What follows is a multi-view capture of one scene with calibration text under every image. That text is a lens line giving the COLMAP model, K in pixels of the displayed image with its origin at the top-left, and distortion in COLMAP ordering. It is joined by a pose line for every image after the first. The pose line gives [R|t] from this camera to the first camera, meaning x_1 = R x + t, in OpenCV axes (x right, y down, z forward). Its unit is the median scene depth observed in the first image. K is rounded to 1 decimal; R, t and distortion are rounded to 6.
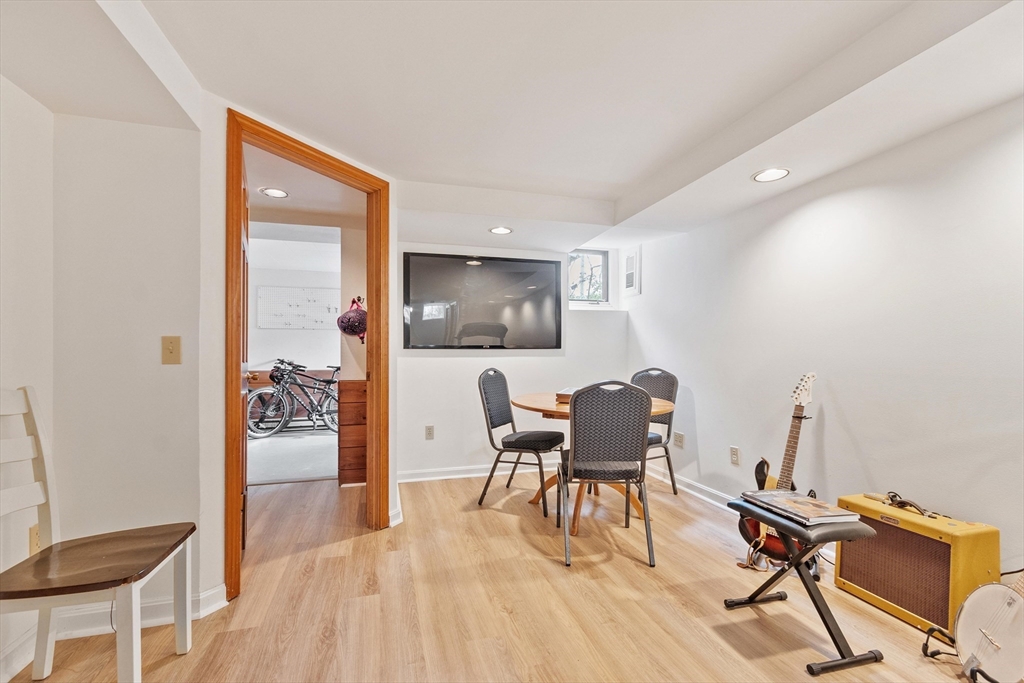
lens RADIAL K [[451.5, 0, 511.5], [0, 451.5, 346.9], [0, 0, 1]] dist [0.003602, -0.000674]
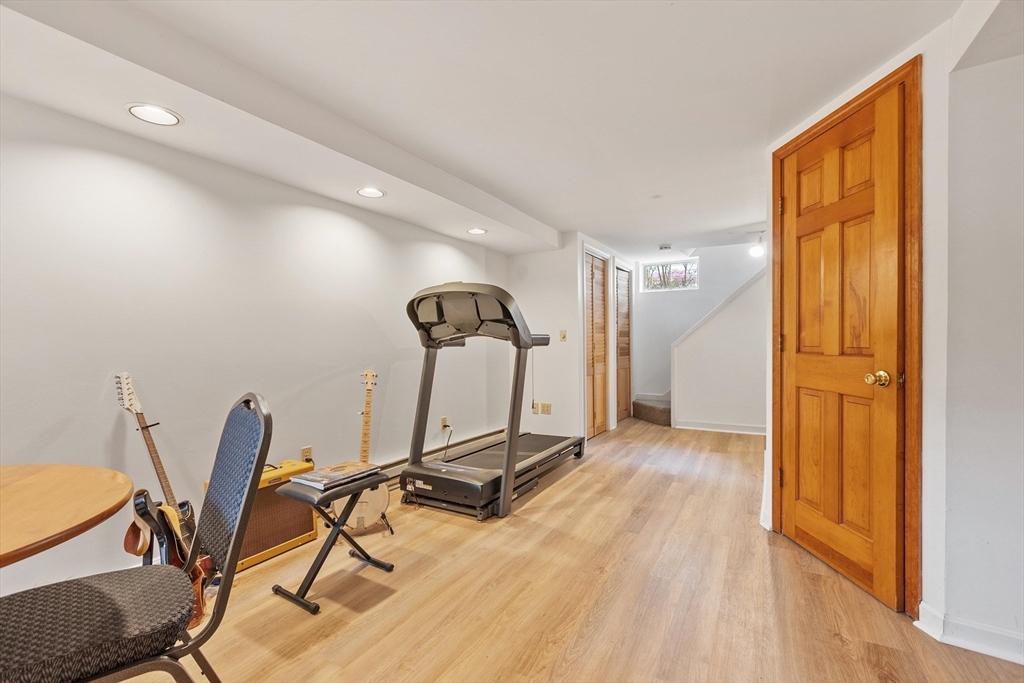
lens RADIAL K [[451.5, 0, 513.4], [0, 451.5, 344.0], [0, 0, 1]] dist [0.003602, -0.000674]
pose [[-0.693618, 0.003006, 0.720336, -0.540855], [-0.000730, 0.999988, -0.004876, 0.014990], [-0.720342, -0.003908, -0.693608, 1.477824]]
